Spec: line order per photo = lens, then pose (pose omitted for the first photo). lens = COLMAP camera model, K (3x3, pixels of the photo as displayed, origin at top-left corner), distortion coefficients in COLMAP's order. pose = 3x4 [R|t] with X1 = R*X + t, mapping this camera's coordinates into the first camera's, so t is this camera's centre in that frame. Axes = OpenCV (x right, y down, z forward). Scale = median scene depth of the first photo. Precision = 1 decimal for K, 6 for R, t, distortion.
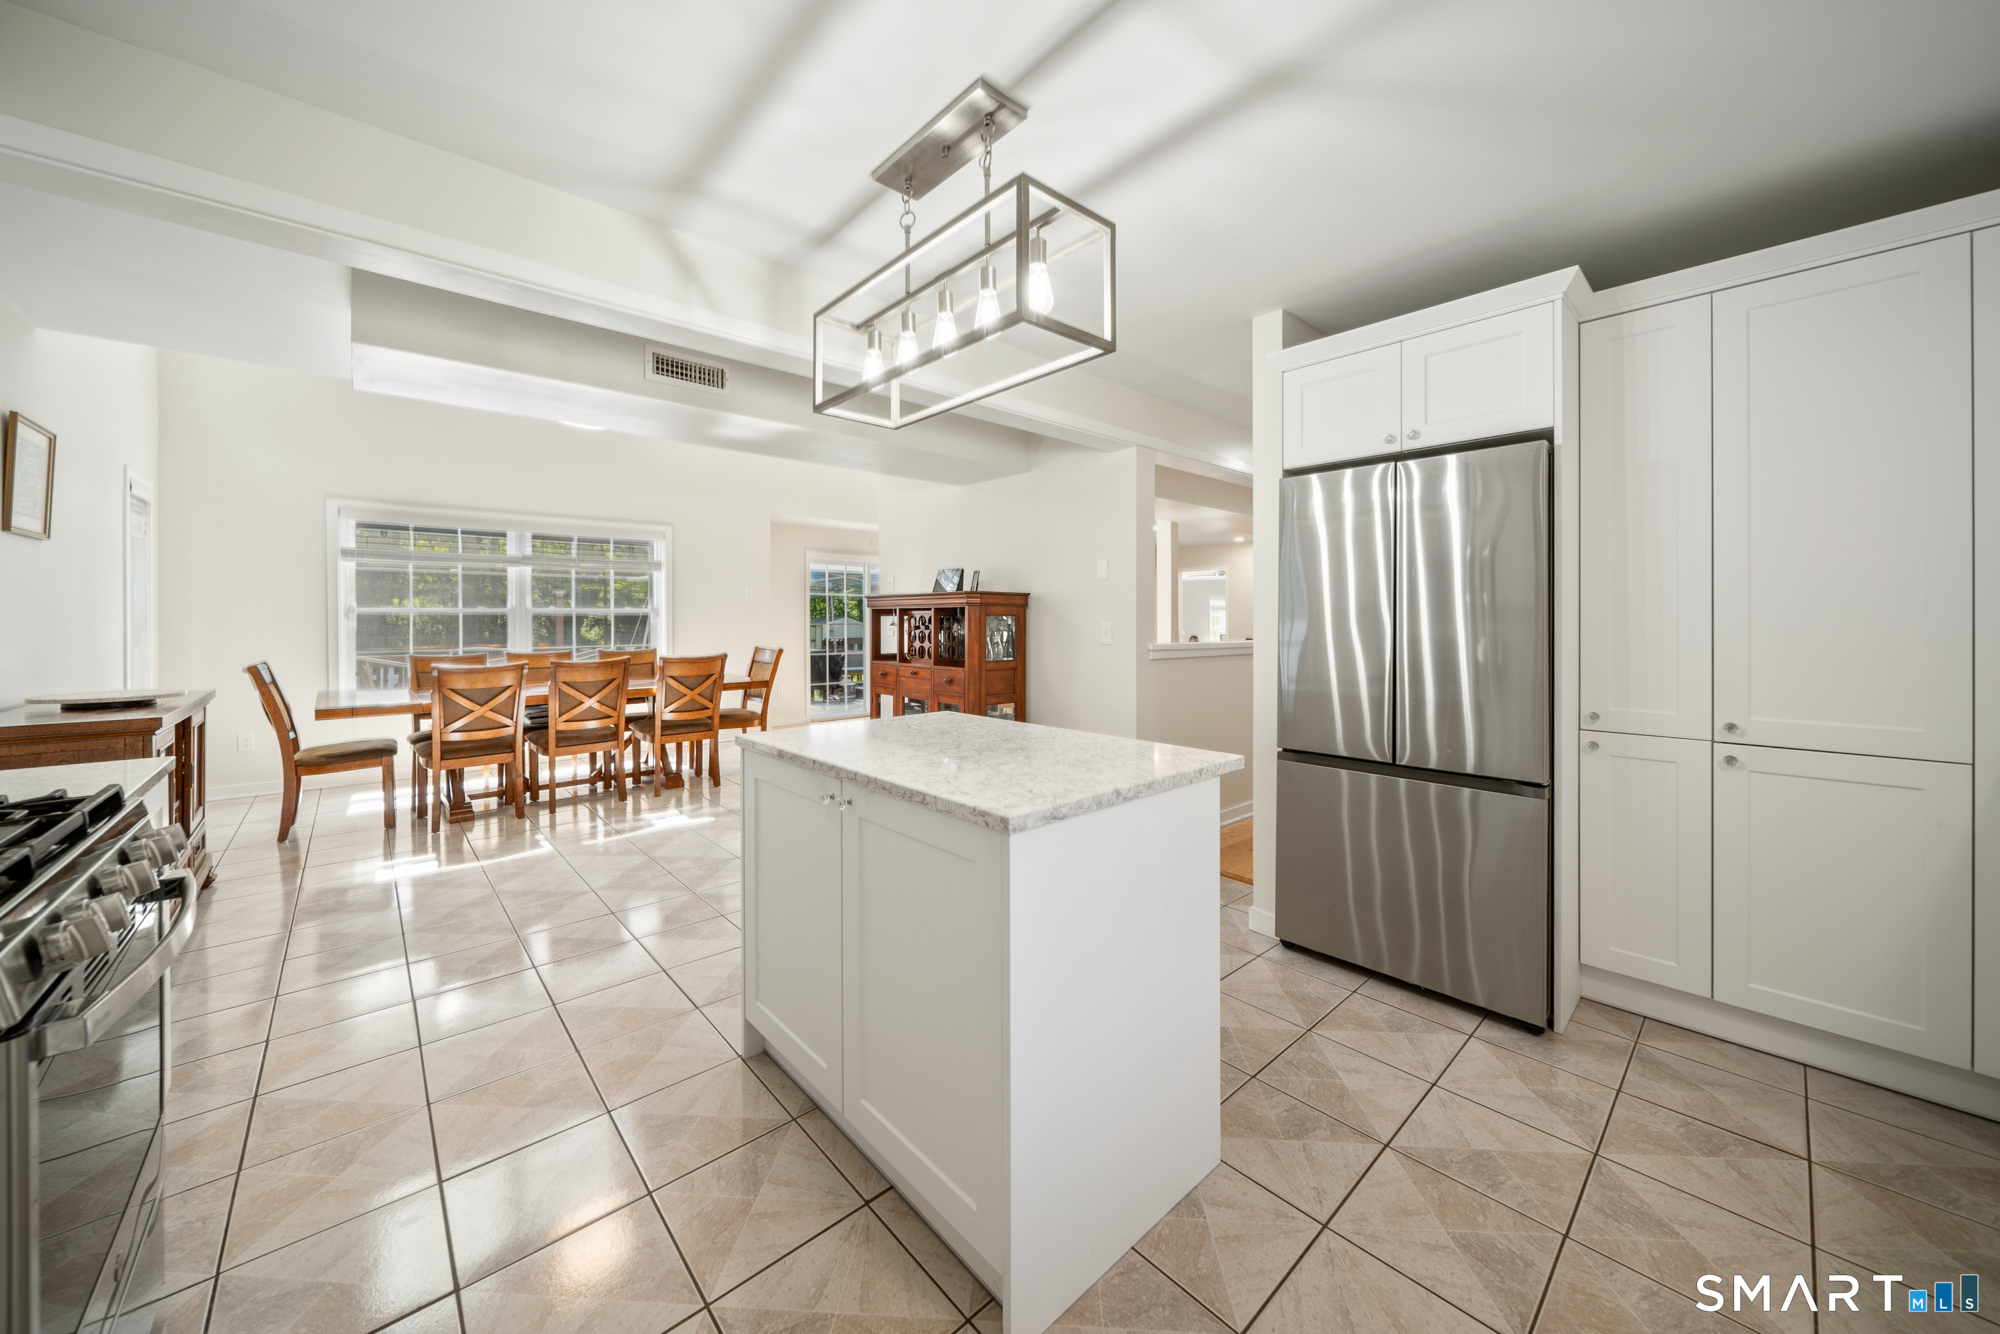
lens RADIAL K [[705.0, 0, 979.3], [0, 705.0, 629.4], [0, 0, 1]] dist [-0.001240, -0.000031]
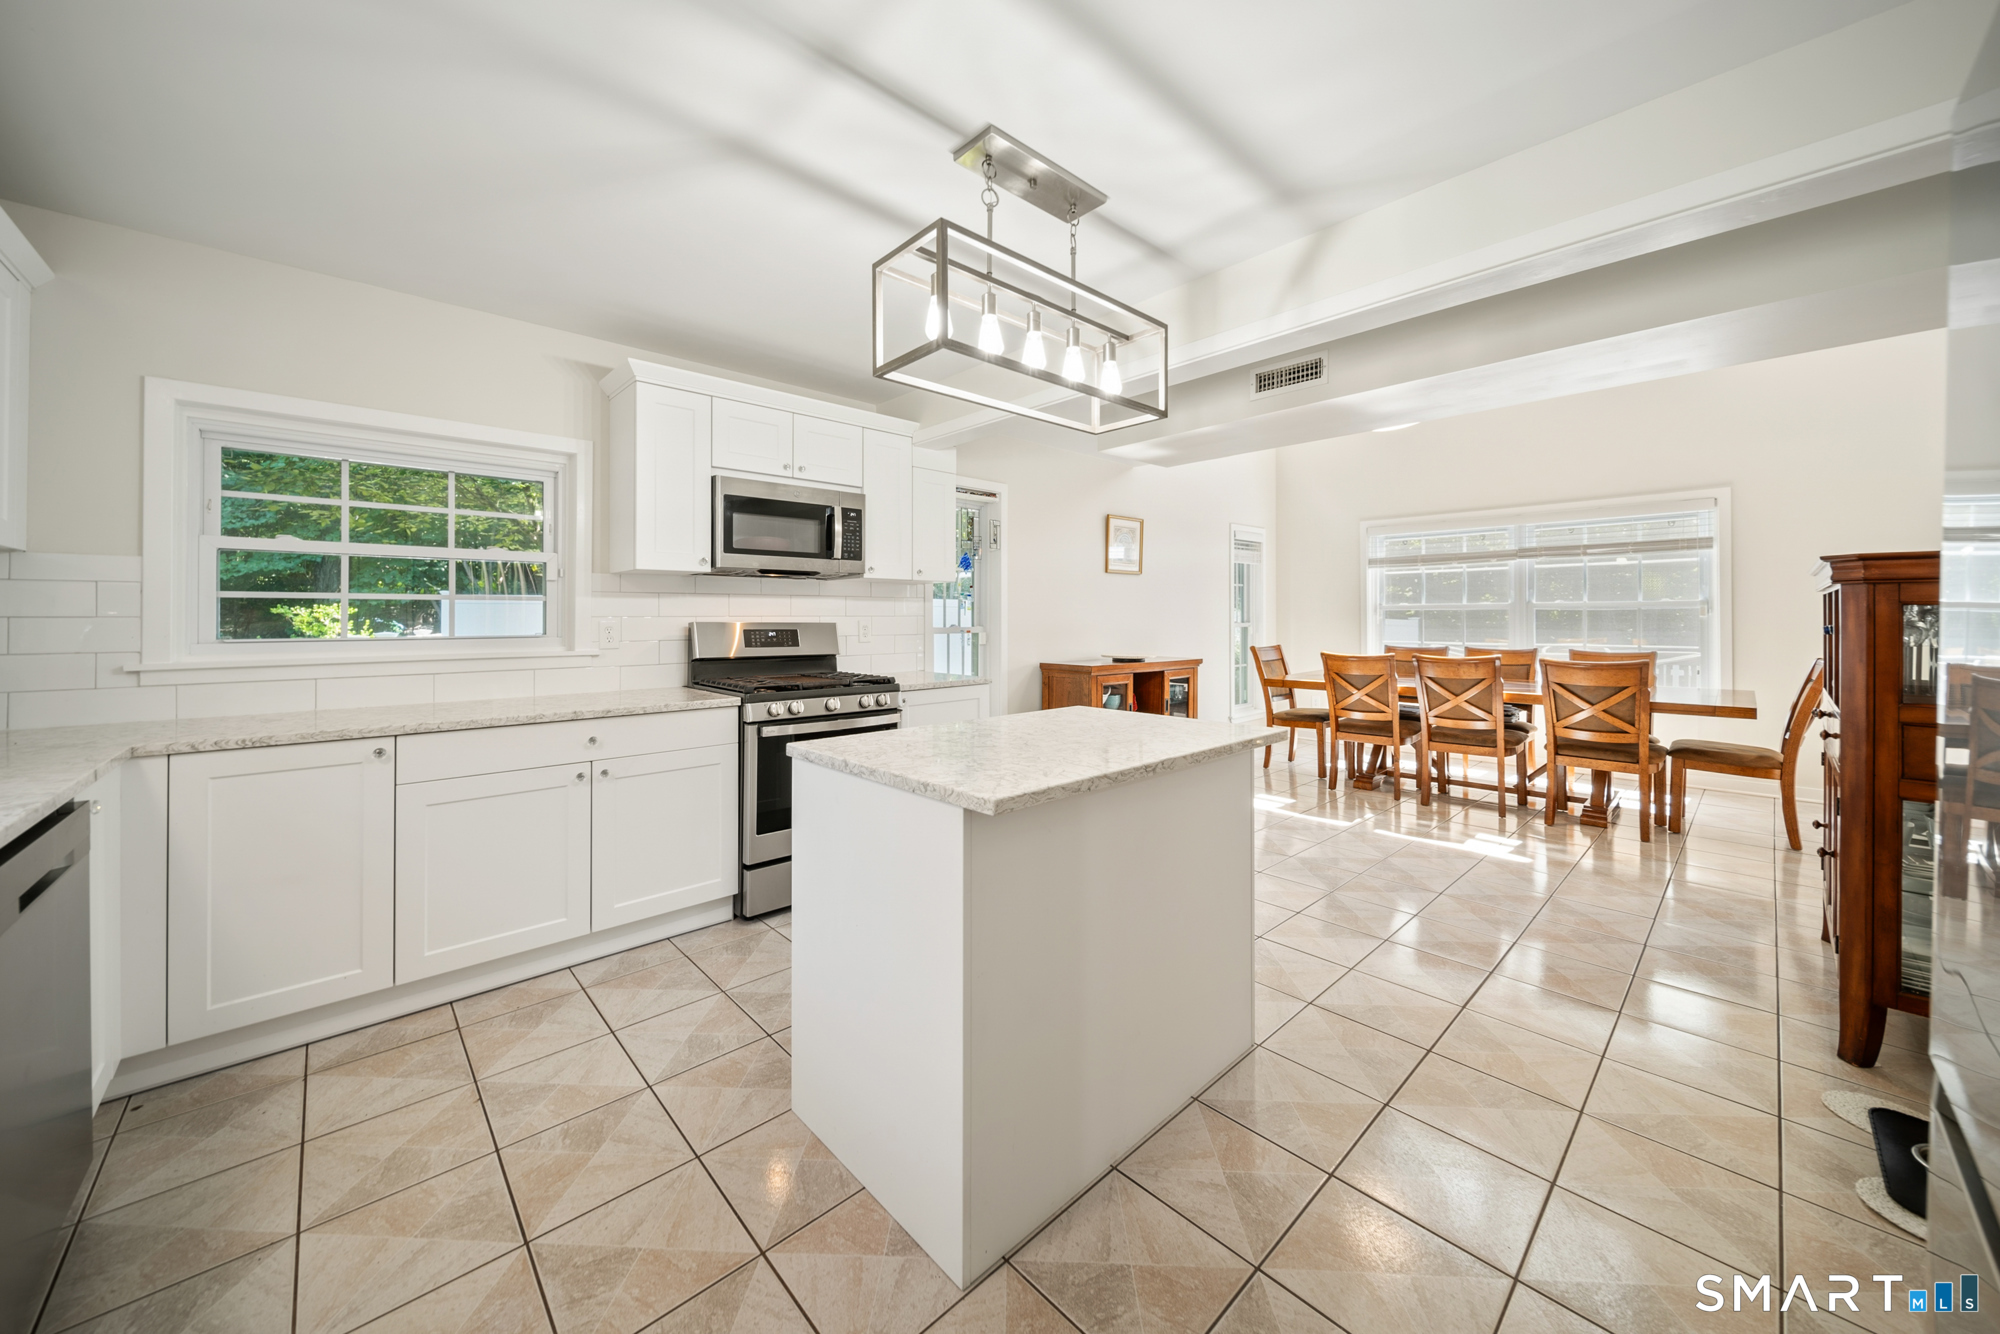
lens RADIAL K [[705.0, 0, 995.0], [0, 705.0, 621.3], [0, 0, 1]] dist [-0.001240, -0.000031]
pose [[0.038308, 0.007622, -0.999237, 0.348137], [-0.012344, 0.999898, 0.007154, -0.003889], [0.999190, 0.012060, 0.038399, 0.304646]]
